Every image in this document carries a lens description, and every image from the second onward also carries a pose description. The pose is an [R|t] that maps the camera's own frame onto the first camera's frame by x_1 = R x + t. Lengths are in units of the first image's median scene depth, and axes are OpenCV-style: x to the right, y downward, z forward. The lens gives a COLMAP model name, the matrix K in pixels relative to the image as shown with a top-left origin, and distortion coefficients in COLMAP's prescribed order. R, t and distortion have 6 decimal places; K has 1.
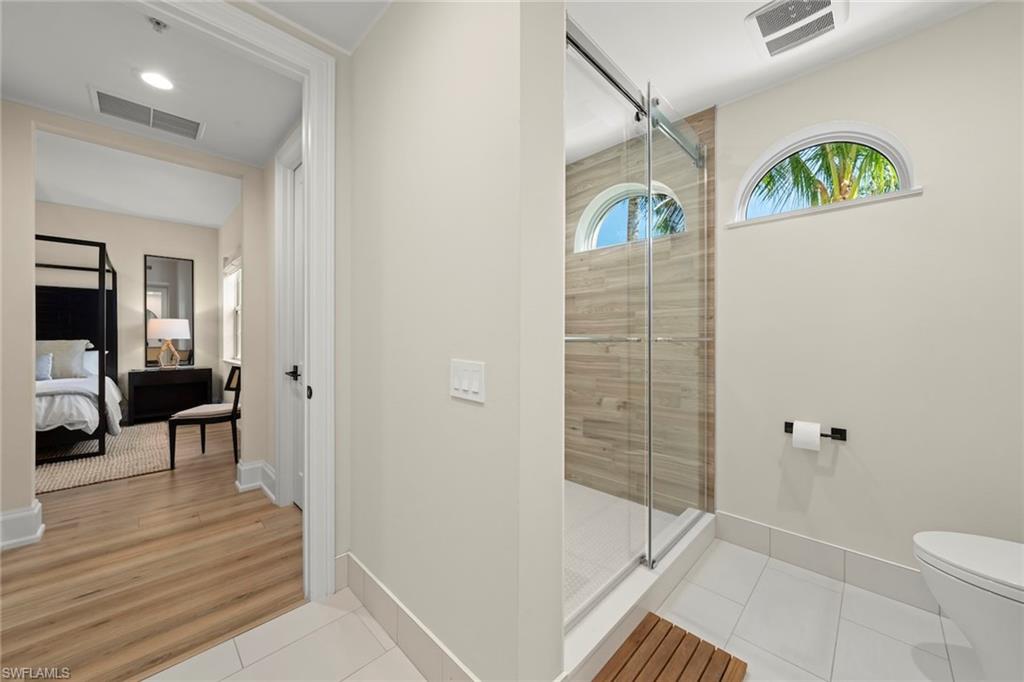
lens RADIAL K [[372.1, 0, 512.0], [0, 372.1, 341.0], [0, 0, 1]] dist [0.001274, 0.000024]
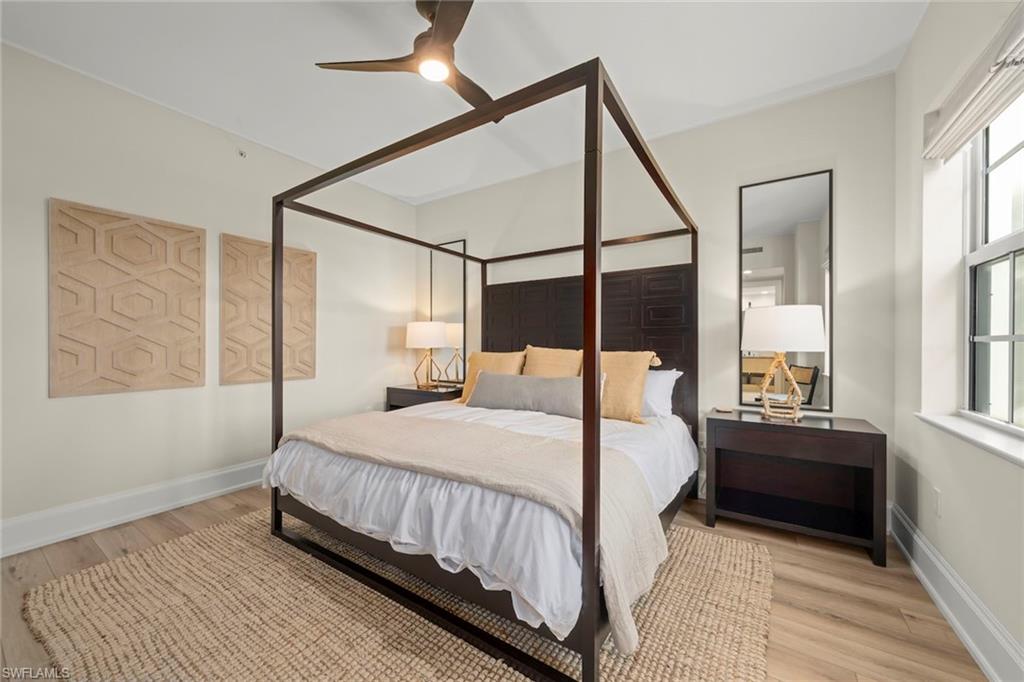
lens RADIAL K [[381.2, 0, 512.0], [0, 381.2, 341.0], [0, 0, 1]] dist [-0.000521, -0.000012]
pose [[0.202625, -0.009830, -0.979207, -0.553544], [-0.012617, 0.999840, -0.012648, -0.008260], [0.979175, 0.014917, 0.202469, 0.608810]]
